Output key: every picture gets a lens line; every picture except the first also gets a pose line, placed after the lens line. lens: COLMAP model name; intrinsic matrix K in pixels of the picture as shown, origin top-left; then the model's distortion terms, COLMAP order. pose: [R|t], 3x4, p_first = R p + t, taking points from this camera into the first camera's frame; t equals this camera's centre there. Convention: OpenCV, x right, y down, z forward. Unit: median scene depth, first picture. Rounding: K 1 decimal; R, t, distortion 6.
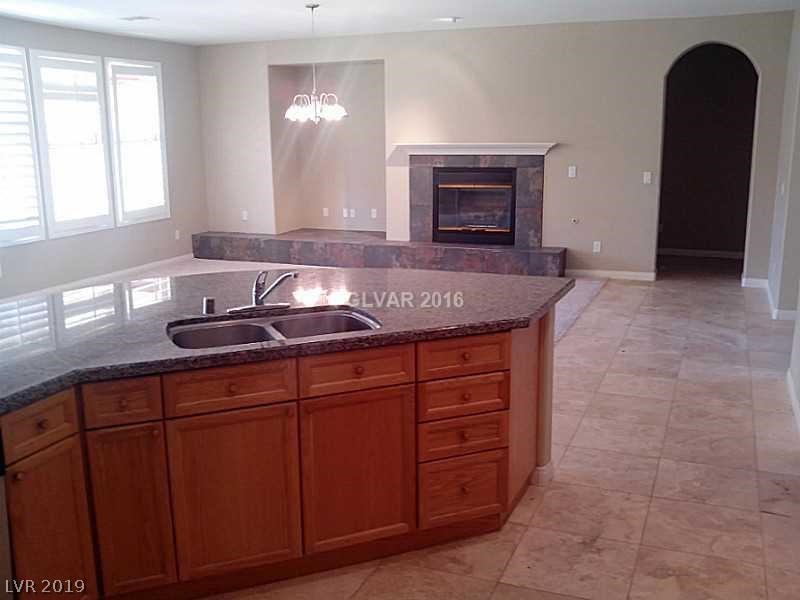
lens RADIAL K [[794.3, 0, 400.0], [0, 794.3, 300.0], [0, 0, 1]] dist [-0.004525, -0.165004]
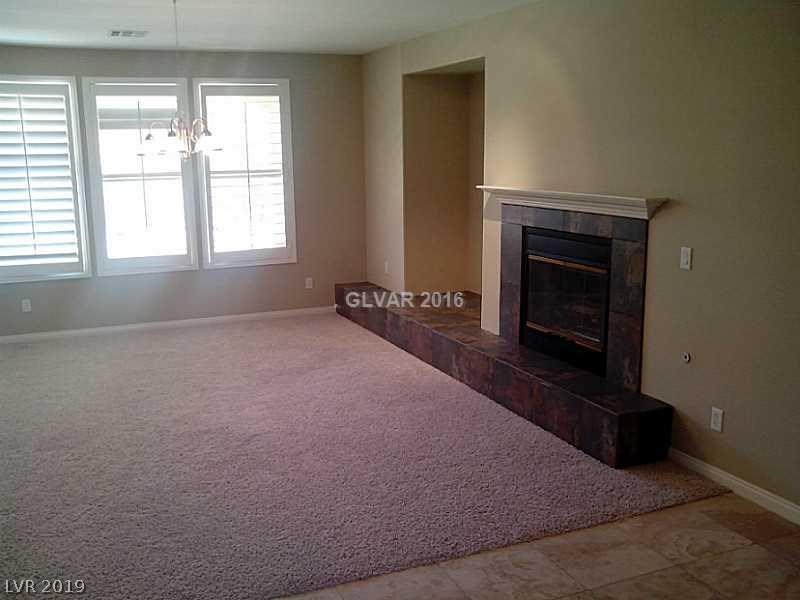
lens RADIAL K [[764.9, 0, 417.3], [0, 764.9, 313.1], [0, 0, 1]] dist [0.001249, -0.316007]
pose [[0.730986, 0.144140, -0.666995, 0.401333], [-0.141953, 0.988174, 0.057976, -0.127749], [0.667464, 0.052302, 0.742803, 0.529428]]
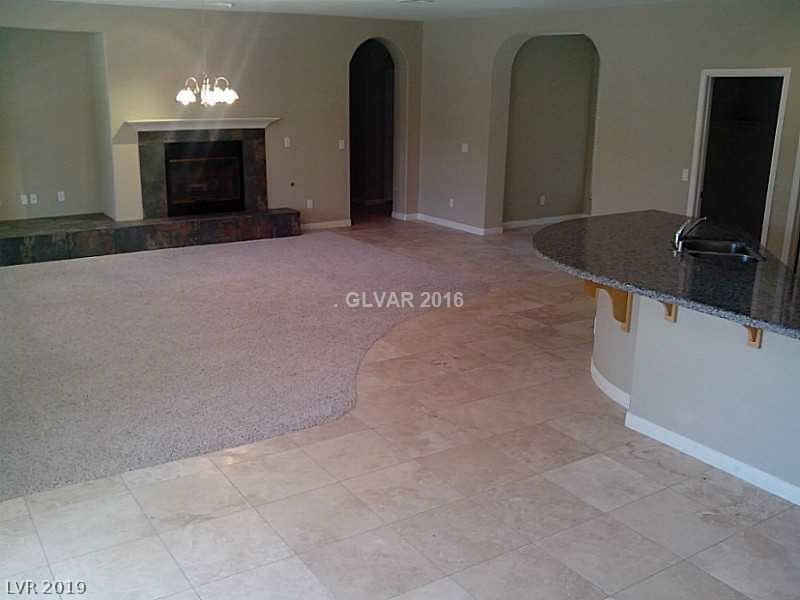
lens RADIAL K [[794.3, 0, 400.0], [0, 794.3, 300.0], [0, 0, 1]] dist [-0.004525, -0.165004]
pose [[0.564318, -0.200824, 0.800759, -0.658318], [0.151250, 0.978694, 0.138859, -0.069242], [-0.811584, 0.042754, 0.582669, 0.187036]]
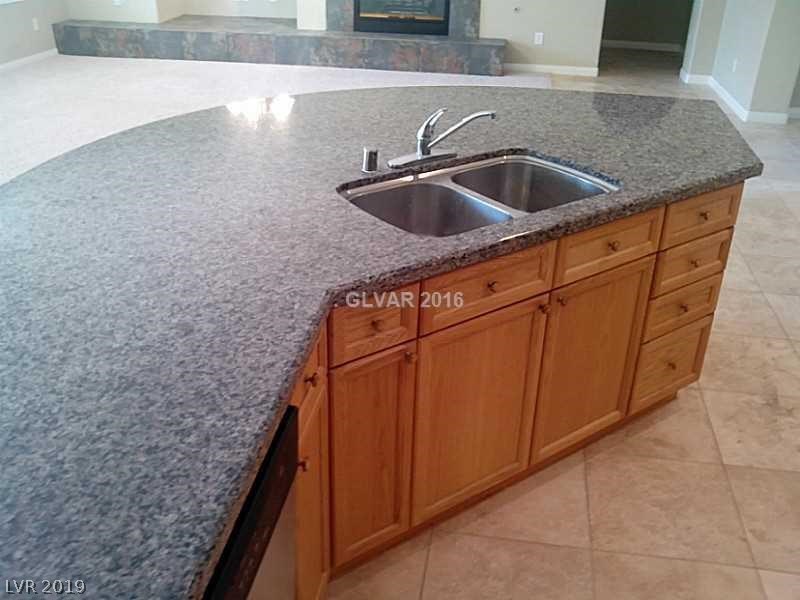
lens RADIAL K [[794.3, 0, 400.0], [0, 794.3, 300.0], [0, 0, 1]] dist [-0.004525, -0.165004]
pose [[0.970777, -0.078229, 0.226876, -0.138185], [0.014924, 0.963227, 0.268273, -0.022629], [-0.239520, -0.257048, 0.936246, 0.097857]]
